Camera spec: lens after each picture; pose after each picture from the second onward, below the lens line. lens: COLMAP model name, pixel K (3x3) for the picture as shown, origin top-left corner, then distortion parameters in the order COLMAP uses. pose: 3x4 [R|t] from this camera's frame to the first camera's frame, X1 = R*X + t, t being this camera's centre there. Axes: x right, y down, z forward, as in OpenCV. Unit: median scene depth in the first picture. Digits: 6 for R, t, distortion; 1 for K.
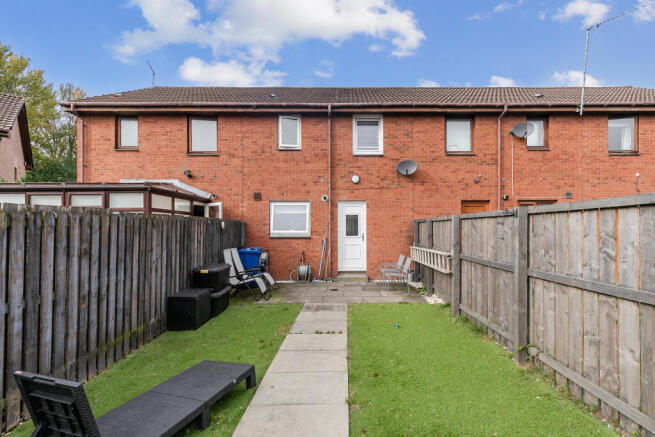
lens RADIAL K [[293.3, 0, 330.8], [0, 293.3, 223.3], [0, 0, 1]] dist [0.001925, -0.000163]
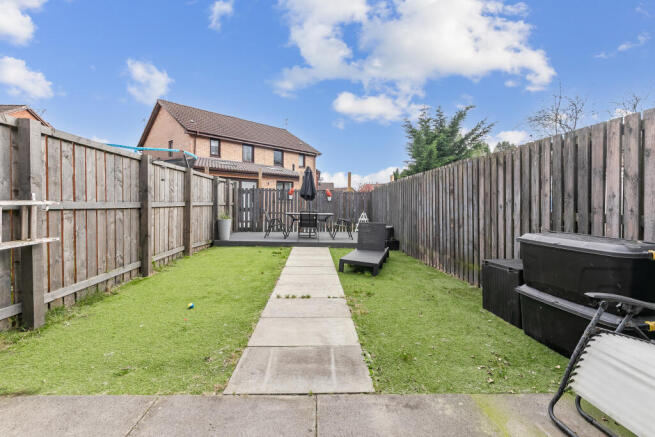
lens RADIAL K [[297.5, 0, 327.3], [0, 297.5, 219.8], [0, 0, 1]] dist [0.000749, 0.000230]
pose [[-0.997129, -0.002130, -0.075689, -0.036995], [-0.004171, 0.999632, 0.026811, 0.168194], [0.075604, 0.027050, -0.996771, 2.054607]]
